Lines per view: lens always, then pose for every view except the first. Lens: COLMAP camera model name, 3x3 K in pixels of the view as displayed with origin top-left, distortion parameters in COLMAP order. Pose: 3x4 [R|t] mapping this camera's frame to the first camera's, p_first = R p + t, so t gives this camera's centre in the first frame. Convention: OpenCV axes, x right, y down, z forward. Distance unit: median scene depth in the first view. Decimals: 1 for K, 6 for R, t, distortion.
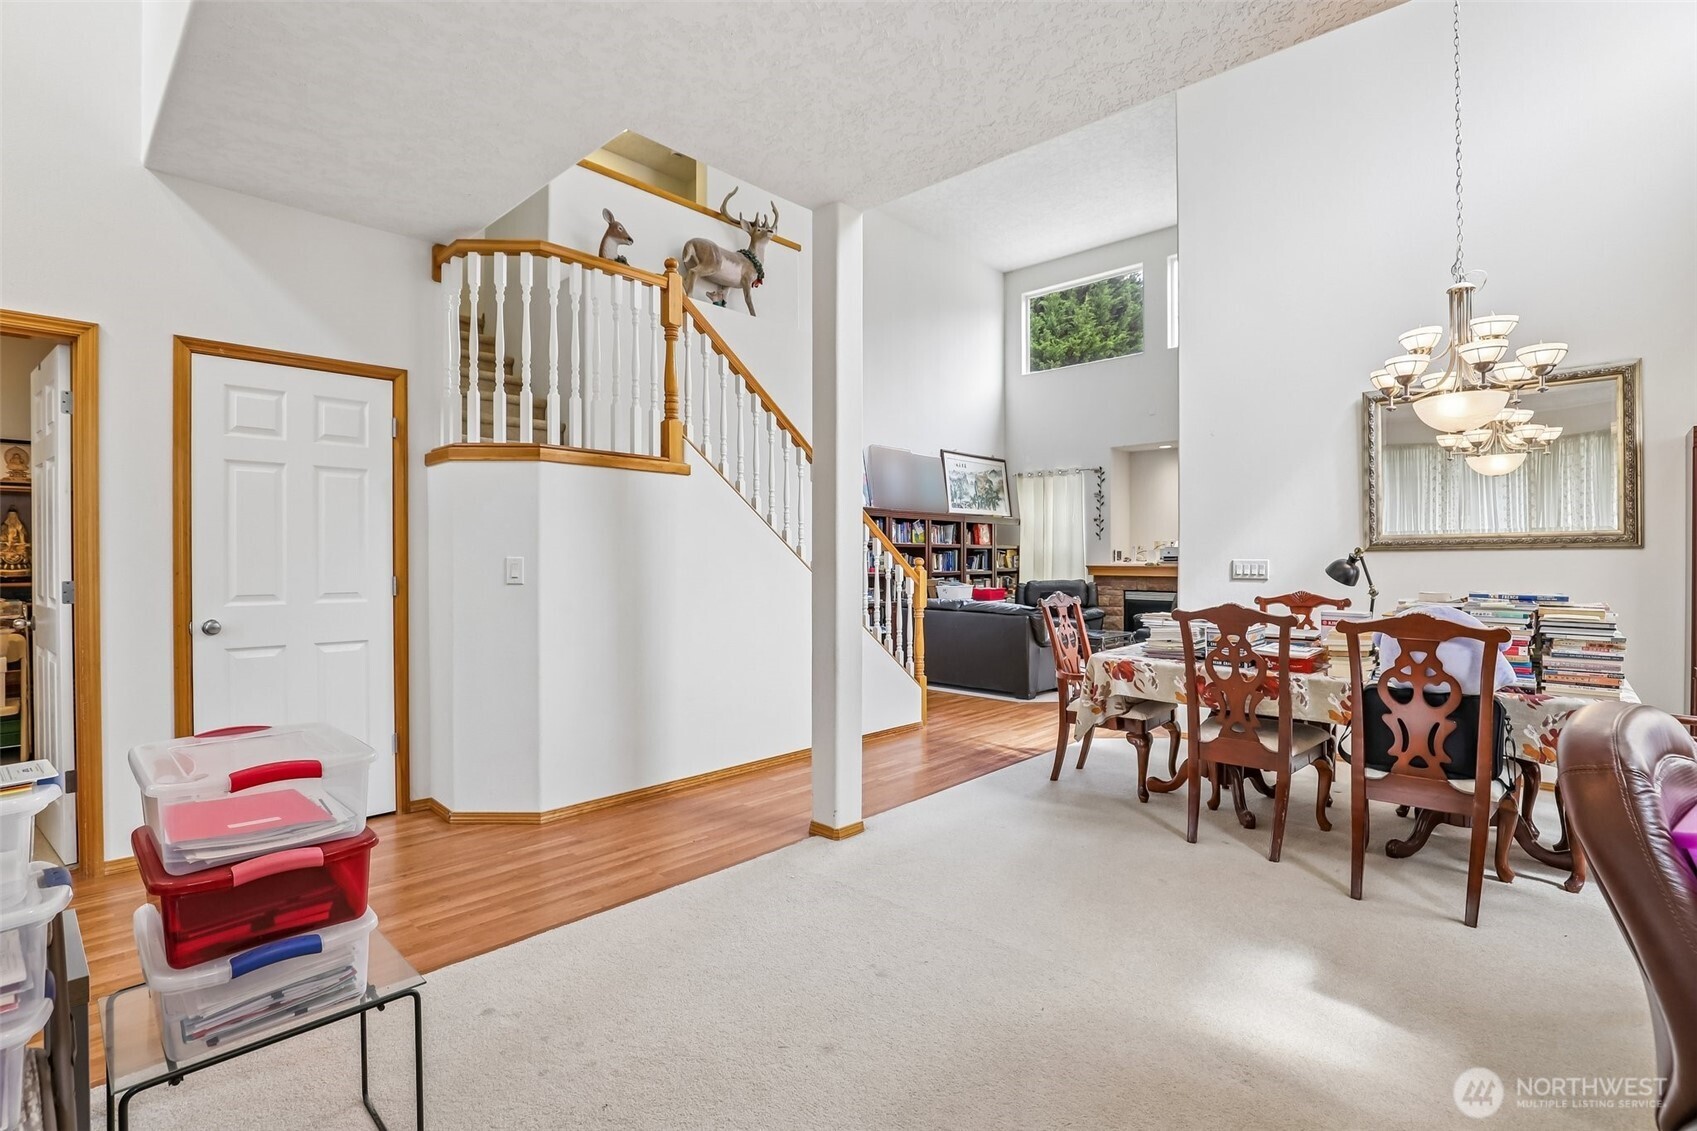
lens RADIAL K [[781.8, 0, 848.5], [0, 781.8, 565.5], [0, 0, 1]] dist [-0.016973, 0.000570]
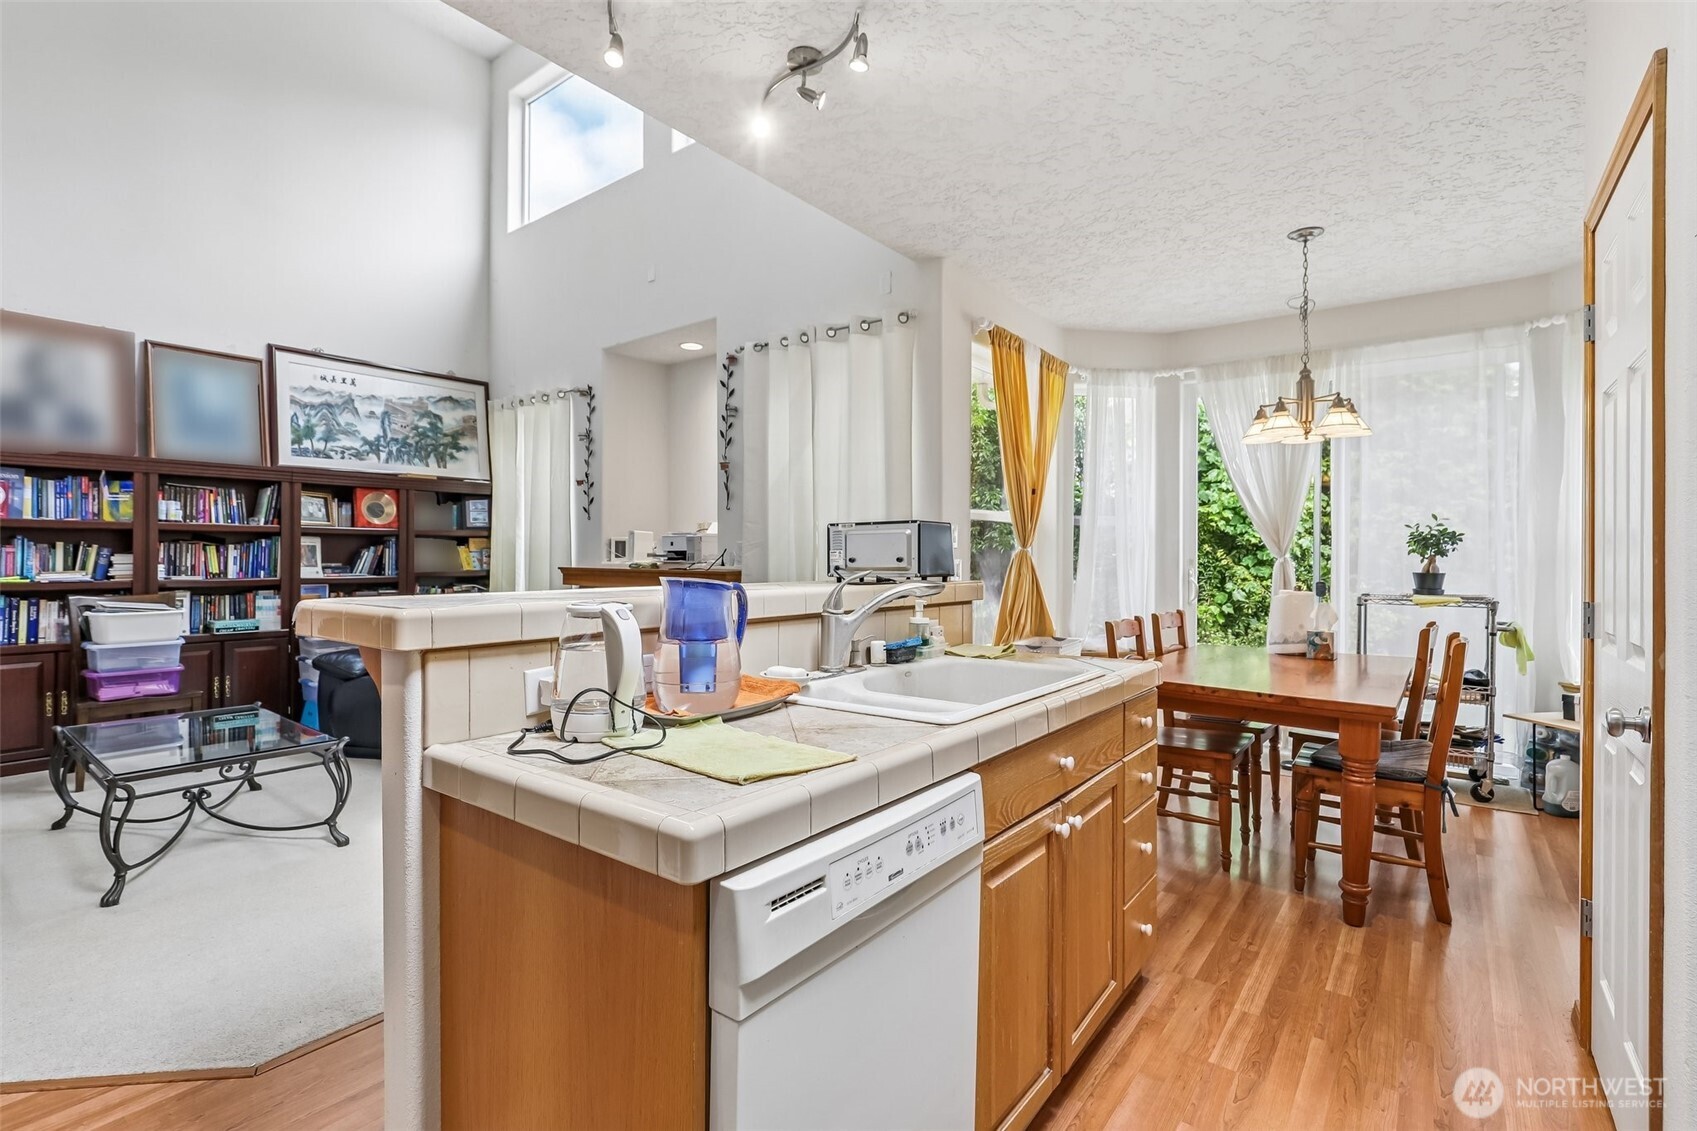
lens RADIAL K [[785.7, 0, 852.2], [0, 785.7, 554.0], [0, 0, 1]] dist [-0.017565, -0.000153]
pose [[0.994095, 0.004707, 0.108410, 0.442980], [-0.003755, 0.999953, -0.008989, -0.004874], [-0.108447, 0.008529, 0.994066, 0.434761]]
